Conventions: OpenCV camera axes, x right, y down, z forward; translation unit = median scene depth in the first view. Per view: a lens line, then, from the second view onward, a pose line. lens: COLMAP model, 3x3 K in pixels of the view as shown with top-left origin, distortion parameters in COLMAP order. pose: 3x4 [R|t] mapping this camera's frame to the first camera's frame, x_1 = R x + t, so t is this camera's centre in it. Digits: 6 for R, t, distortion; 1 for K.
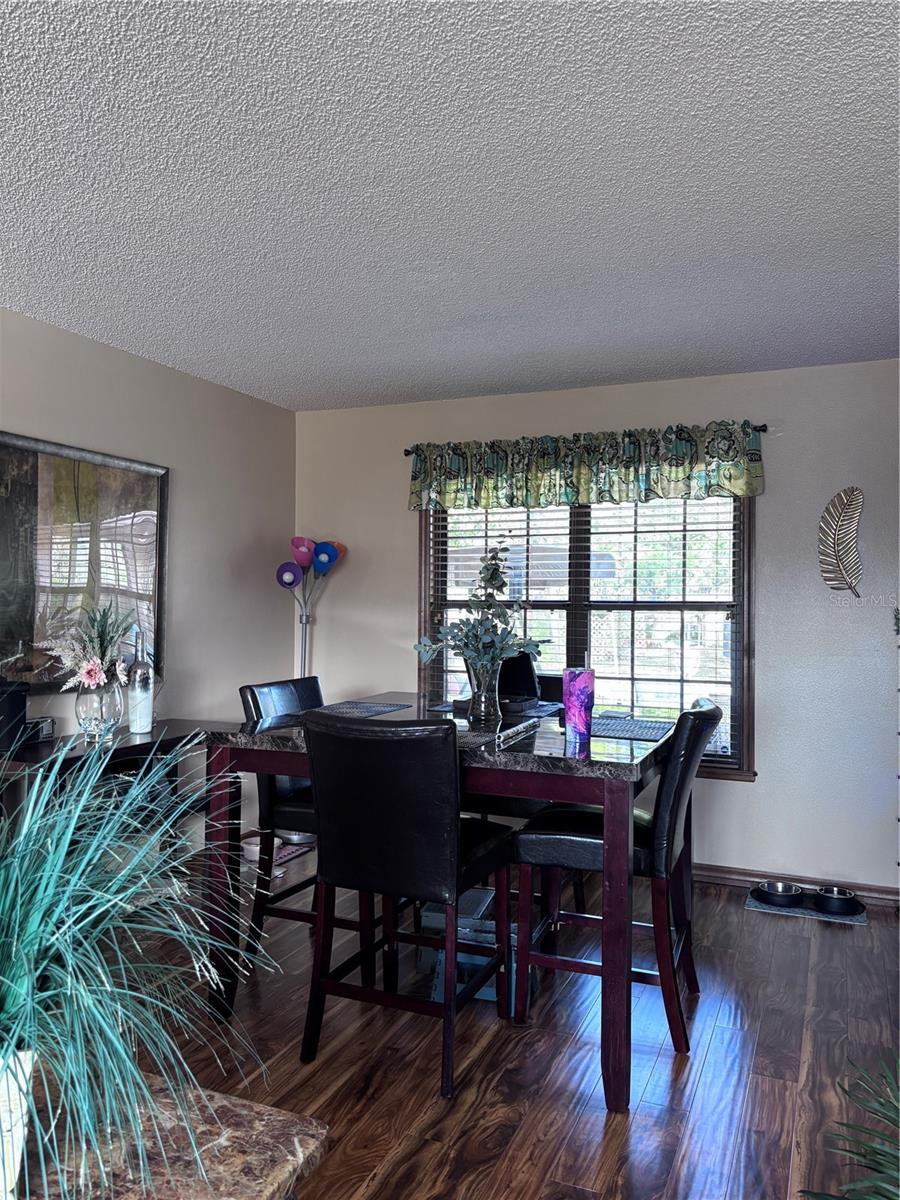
lens RADIAL K [[910.3, 0, 450.3], [0, 910.3, 607.4], [0, 0, 1]] dist [0.042055, -0.058924]
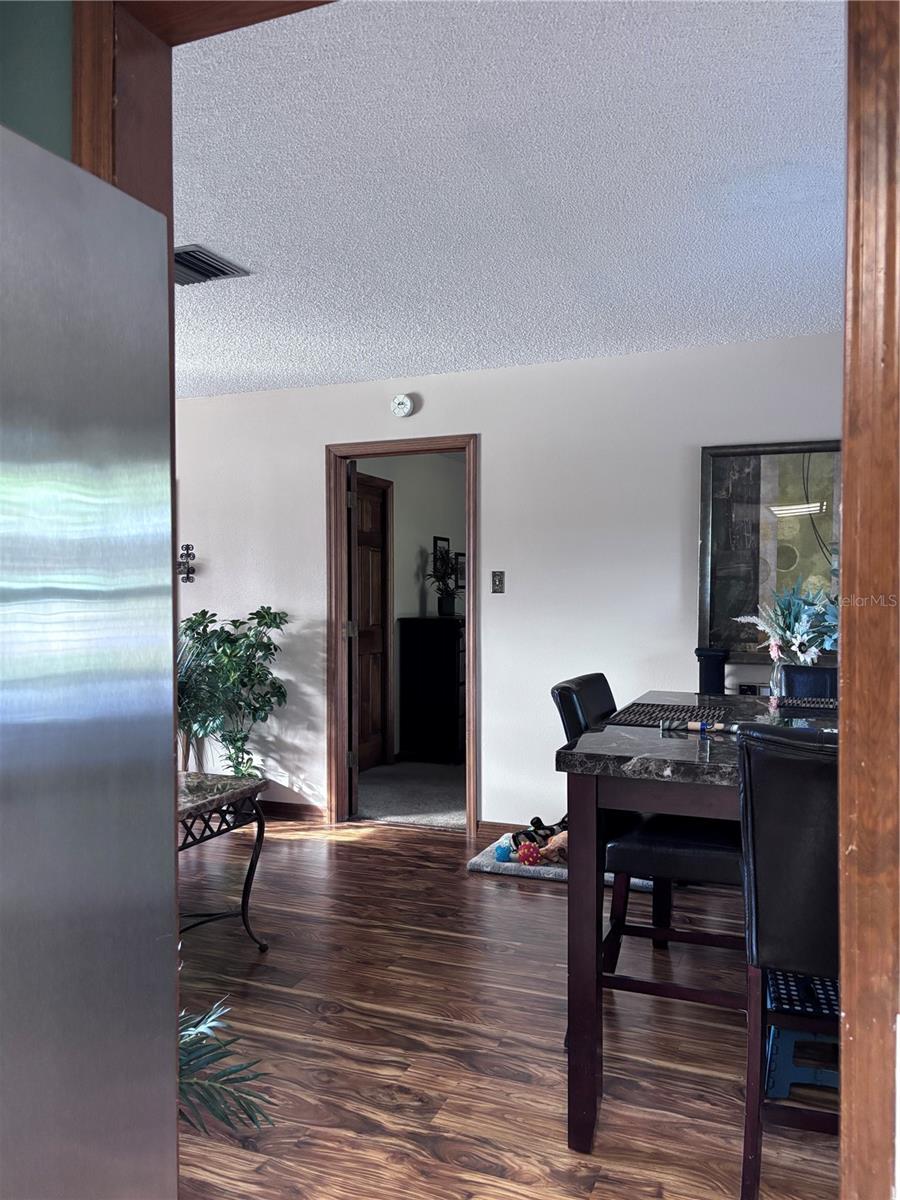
lens RADIAL K [[910.3, 0, 450.3], [0, 910.3, 607.4], [0, 0, 1]] dist [0.042055, -0.058924]
pose [[0.012651, 0.004864, -0.999908, 0.582977], [-0.000461, 0.999988, 0.004858, 0.016447], [0.999920, 0.000399, 0.012653, 0.479386]]
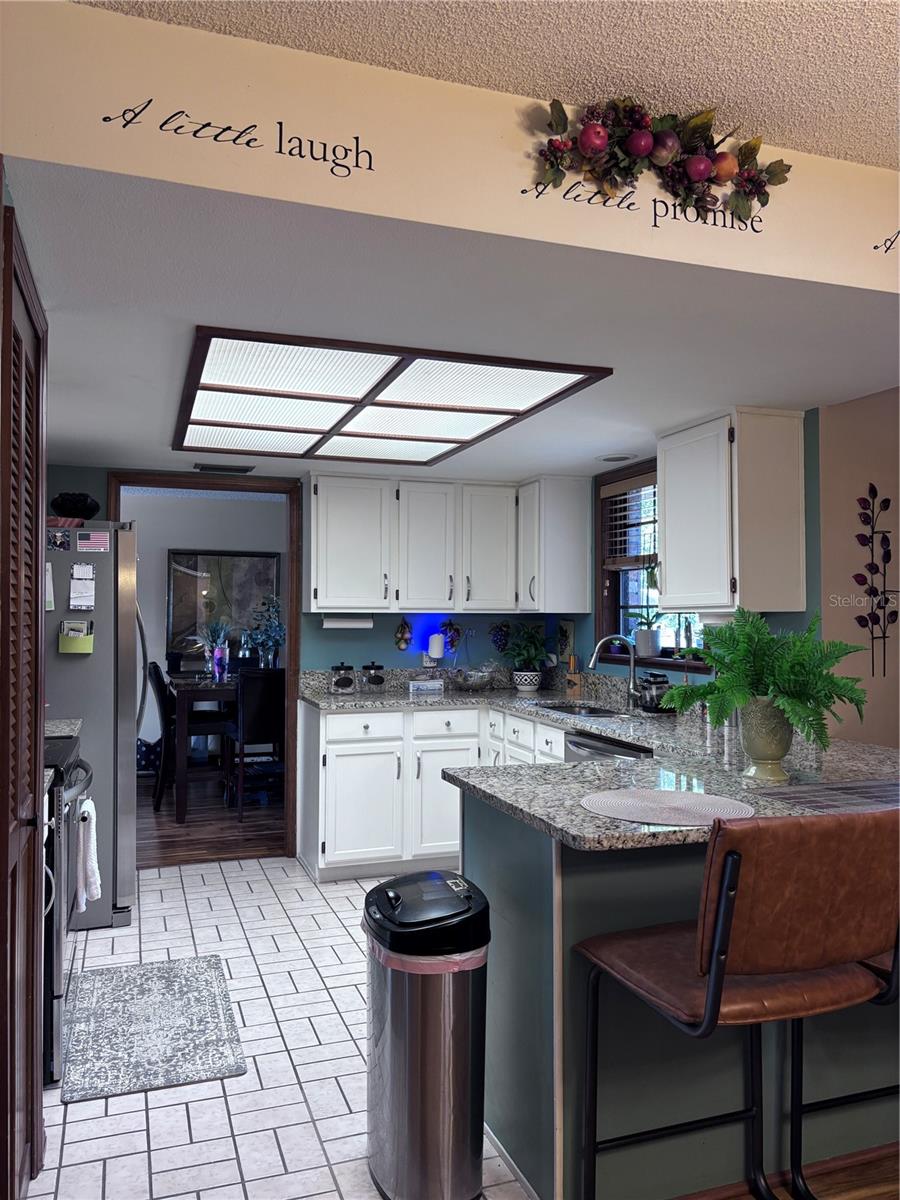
lens RADIAL K [[910.3, 0, 450.3], [0, 910.3, 607.4], [0, 0, 1]] dist [0.042055, -0.058924]
pose [[0.672799, -0.009967, -0.739759, 1.382442], [-0.000353, 0.999905, -0.013793, -0.003076], [0.739826, 0.009540, 0.672731, -0.068572]]
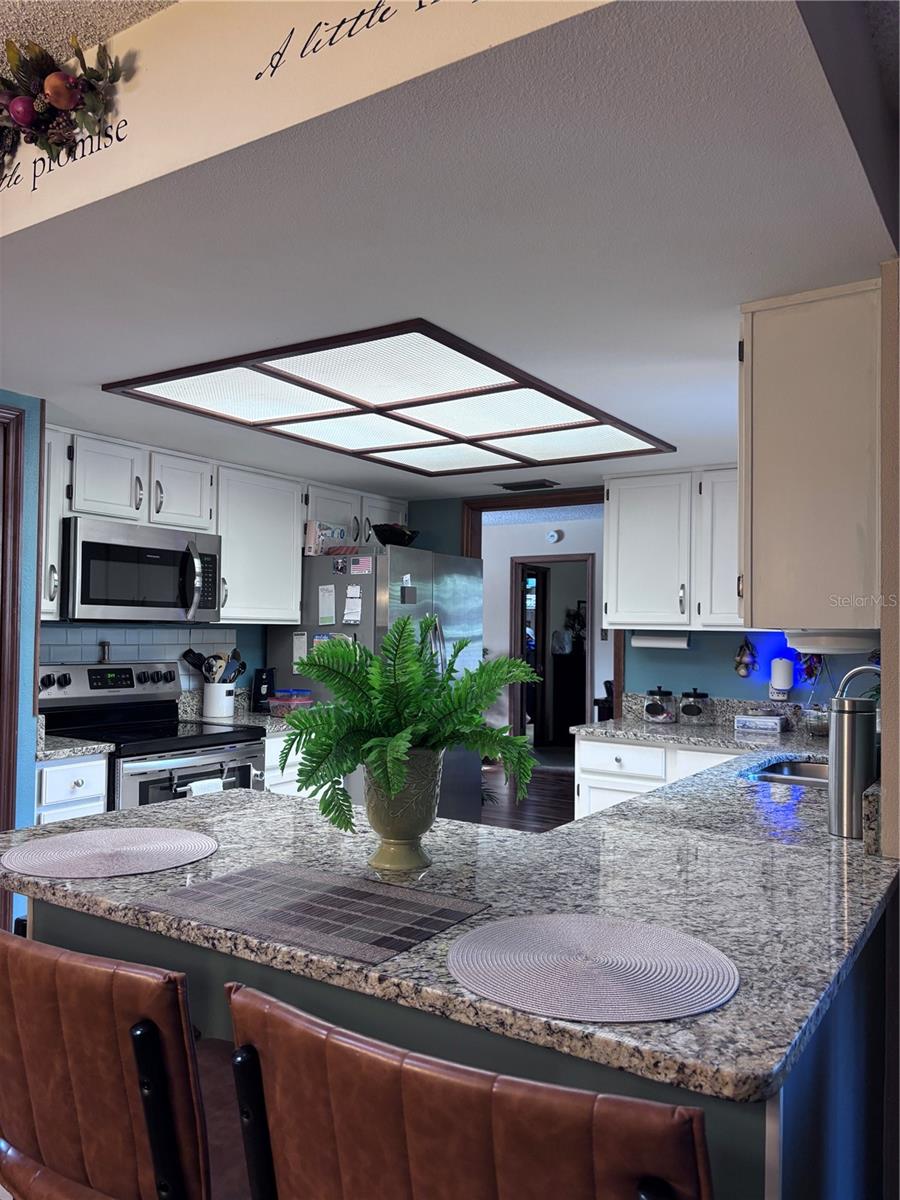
lens RADIAL K [[910.3, 0, 450.3], [0, 910.3, 607.4], [0, 0, 1]] dist [0.042055, -0.058924]
pose [[-0.177619, -0.032607, -0.983559, 1.481258], [-0.018101, 0.999390, -0.029863, -0.002932], [0.983933, 0.012500, -0.178101, 0.572052]]
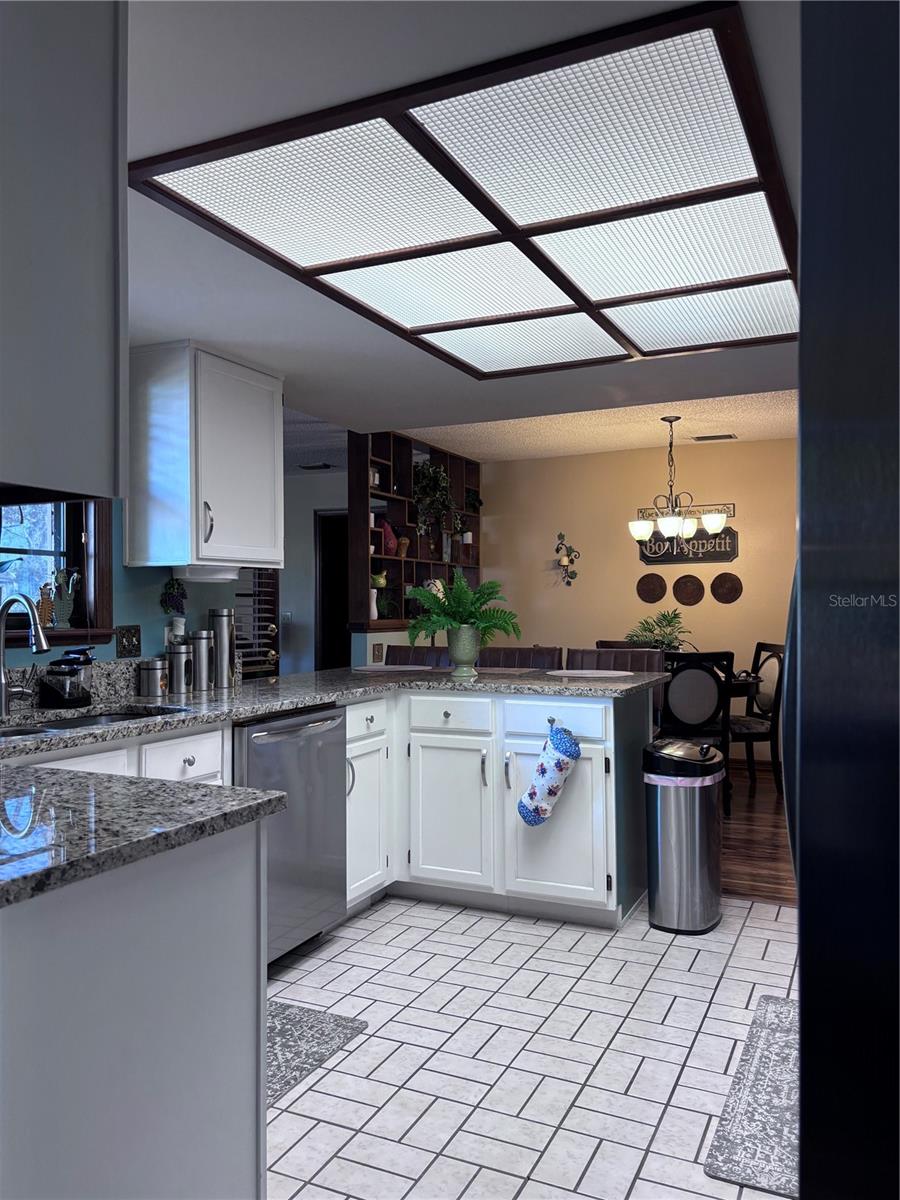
lens RADIAL K [[910.3, 0, 450.3], [0, 910.3, 607.4], [0, 0, 1]] dist [0.042055, -0.058924]
pose [[0.040308, -0.007464, 0.999159, 0.171390], [0.001227, 0.999972, 0.007421, 0.018870], [-0.999187, 0.000927, 0.040316, 0.443150]]
